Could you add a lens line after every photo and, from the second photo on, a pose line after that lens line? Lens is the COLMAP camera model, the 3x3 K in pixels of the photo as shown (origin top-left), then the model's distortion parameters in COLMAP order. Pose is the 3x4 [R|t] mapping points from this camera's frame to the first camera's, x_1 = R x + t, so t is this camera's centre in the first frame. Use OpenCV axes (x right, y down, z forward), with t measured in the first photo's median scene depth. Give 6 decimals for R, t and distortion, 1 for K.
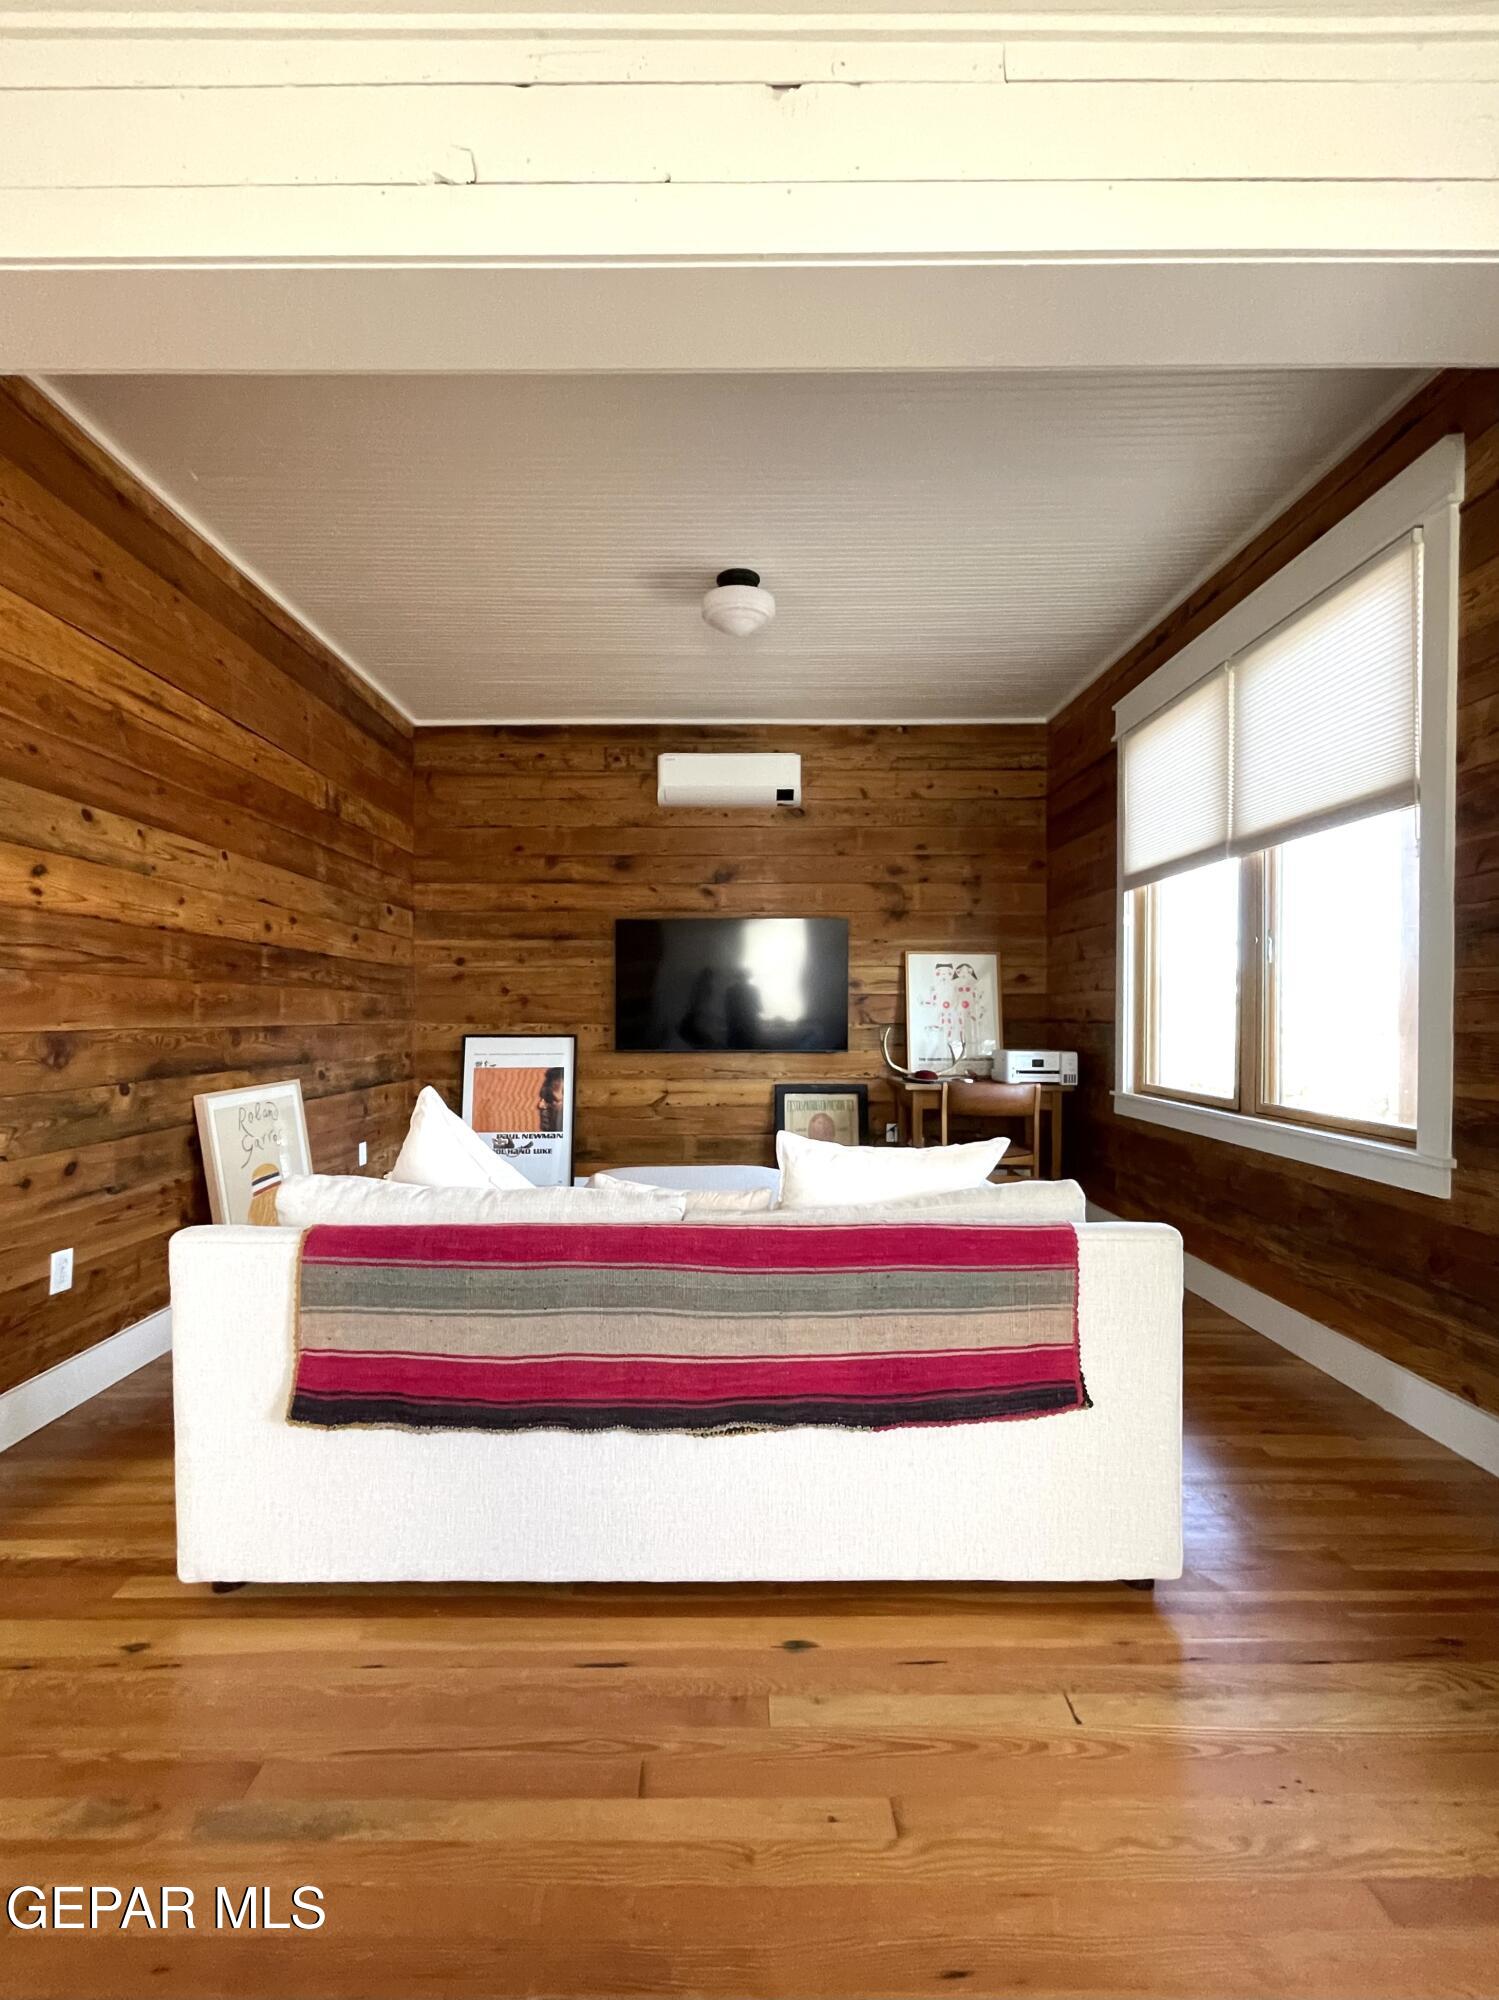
lens RADIAL K [[814.0, 0, 739.4], [0, 814.0, 1009.6], [0, 0, 1]] dist [-0.004900, 0.000325]
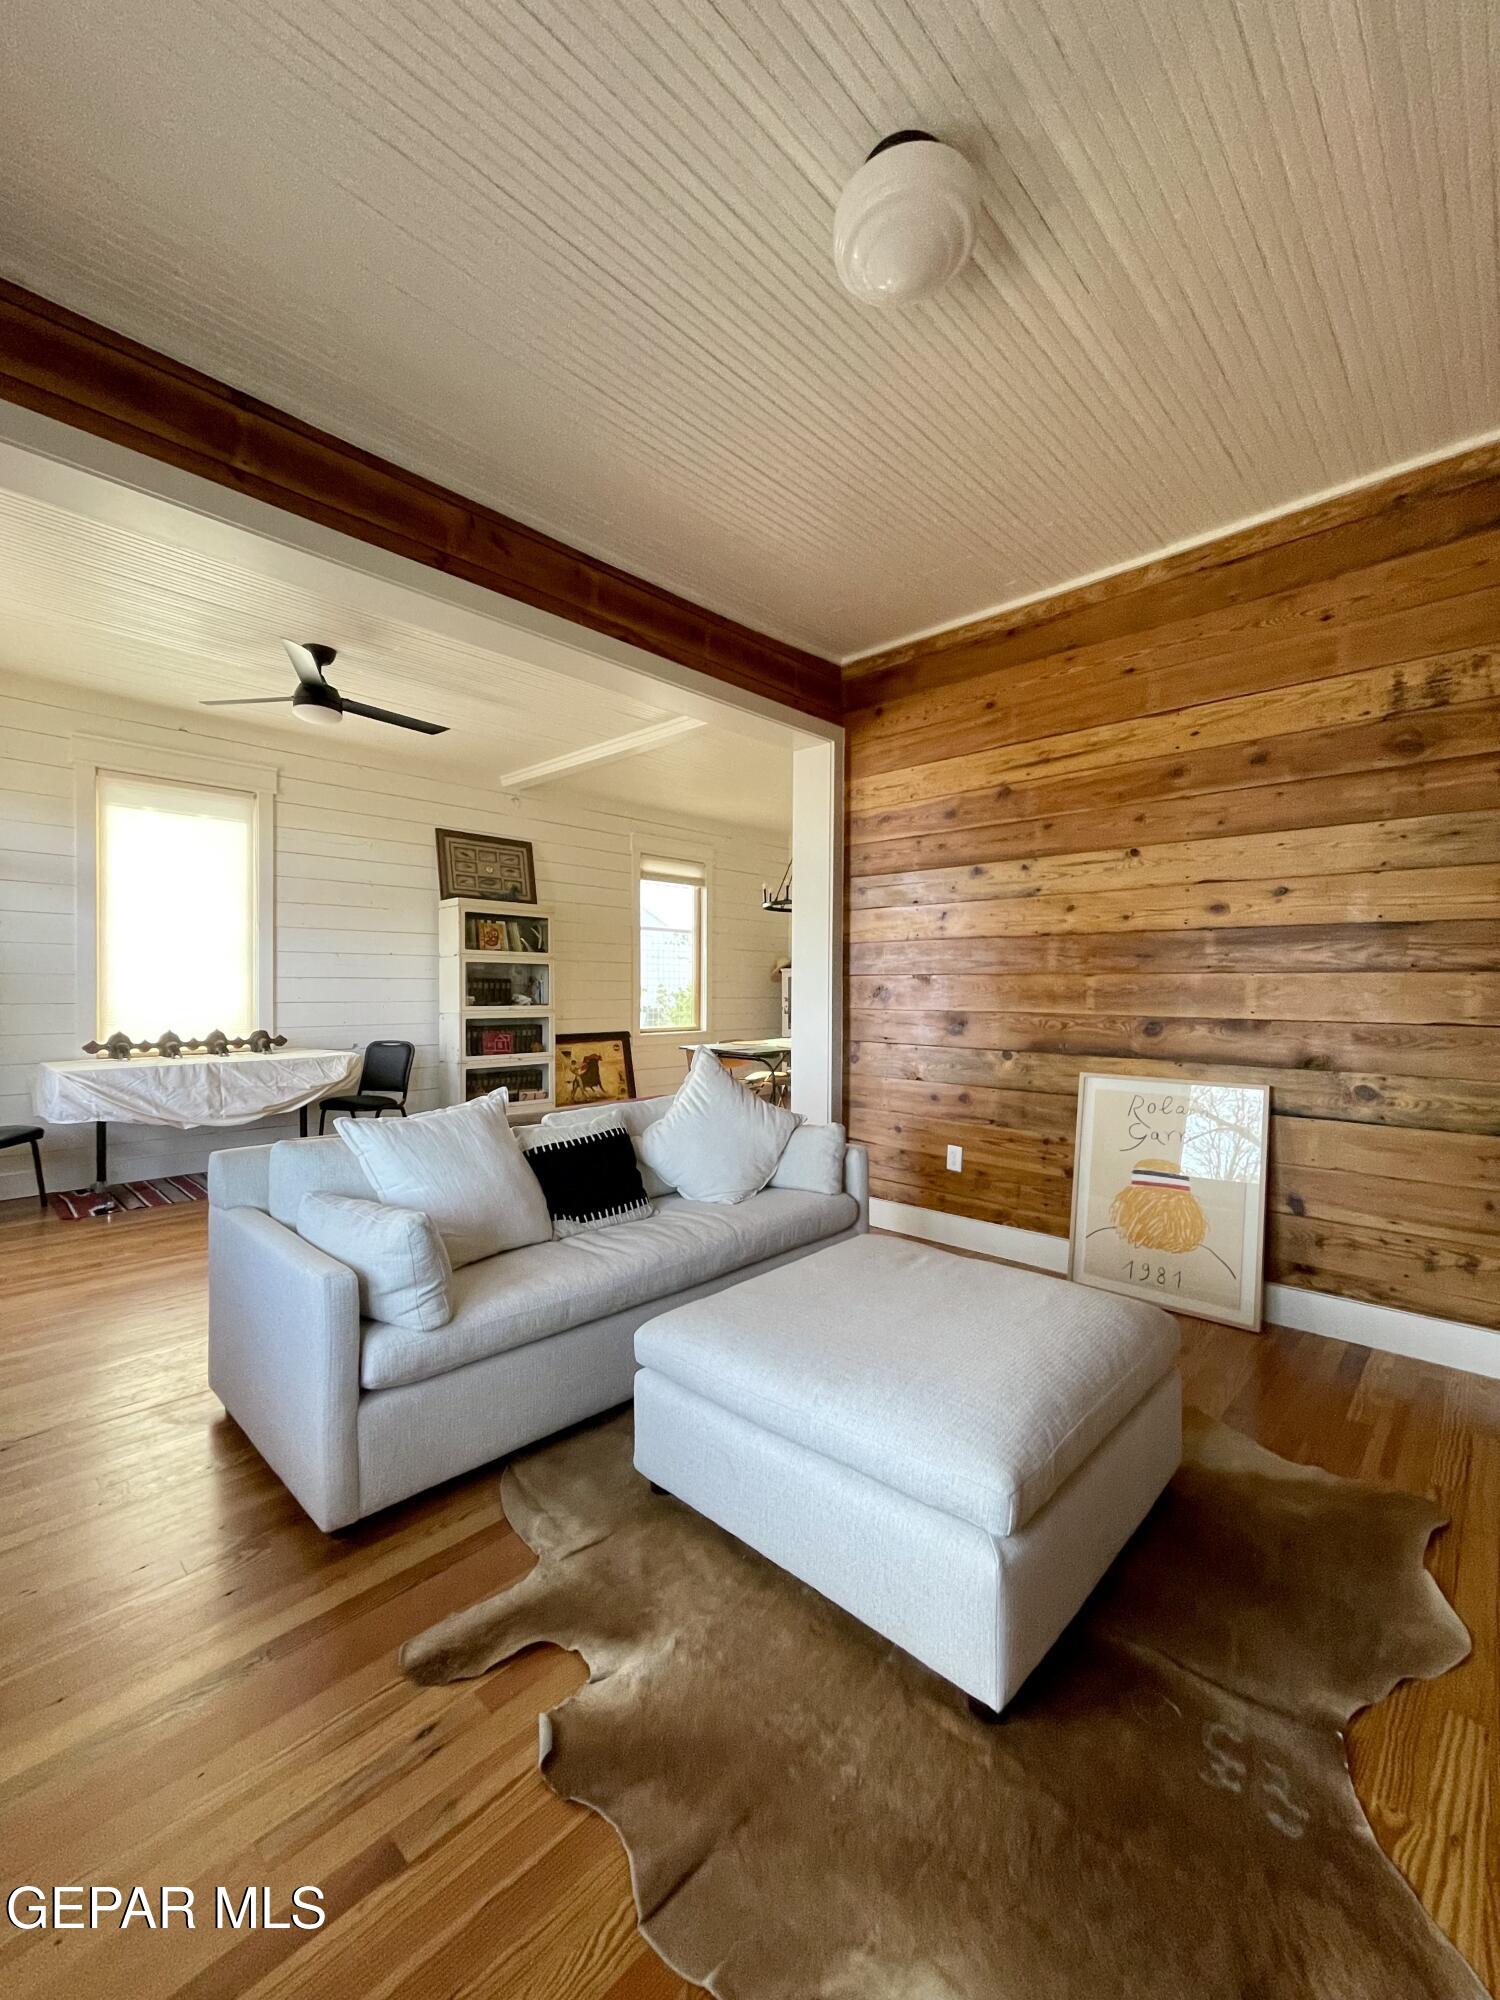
lens RADIAL K [[814.0, 0, 748.4], [0, 814.0, 997.3], [0, 0, 1]] dist [-0.004900, 0.000325]
pose [[-0.694550, 0.005276, -0.719425, 0.543911], [-0.002299, 0.999952, 0.009553, -0.013821], [0.719440, 0.008289, -0.694505, 1.594126]]
